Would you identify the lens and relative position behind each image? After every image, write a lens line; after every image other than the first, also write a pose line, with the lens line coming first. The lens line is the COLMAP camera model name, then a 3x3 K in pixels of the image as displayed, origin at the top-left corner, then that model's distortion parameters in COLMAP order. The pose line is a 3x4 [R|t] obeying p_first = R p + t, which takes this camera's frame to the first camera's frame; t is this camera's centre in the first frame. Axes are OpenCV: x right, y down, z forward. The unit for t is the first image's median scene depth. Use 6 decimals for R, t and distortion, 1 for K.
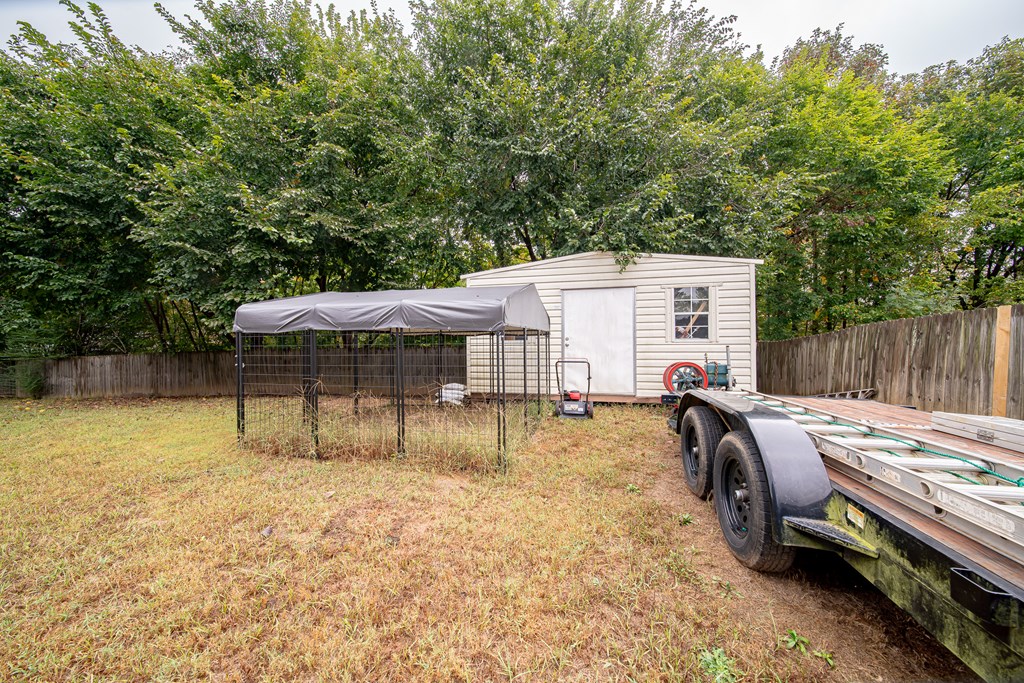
lens RADIAL K [[368.6, 0, 501.4], [0, 368.6, 344.6], [0, 0, 1]] dist [-0.001226, -0.000215]
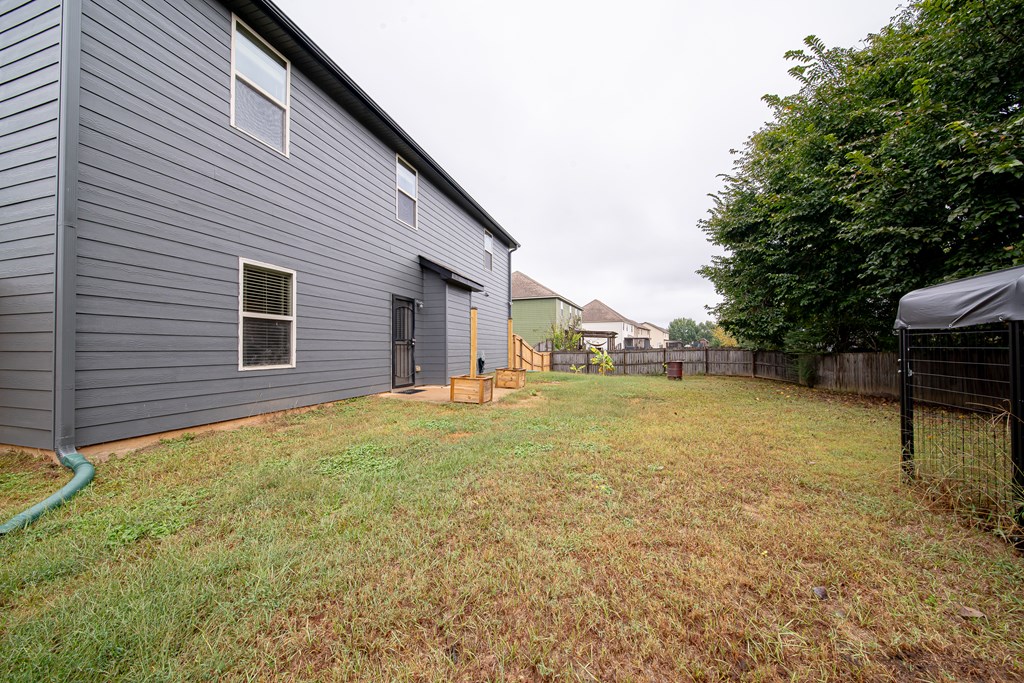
lens RADIAL K [[368.6, 0, 501.4], [0, 368.6, 344.6], [0, 0, 1]] dist [-0.001226, -0.000215]
pose [[-0.055569, 0.005696, -0.998439, 0.057256], [0.002031, 0.999982, 0.005591, -0.004419], [0.998453, -0.001718, -0.055579, 0.133210]]
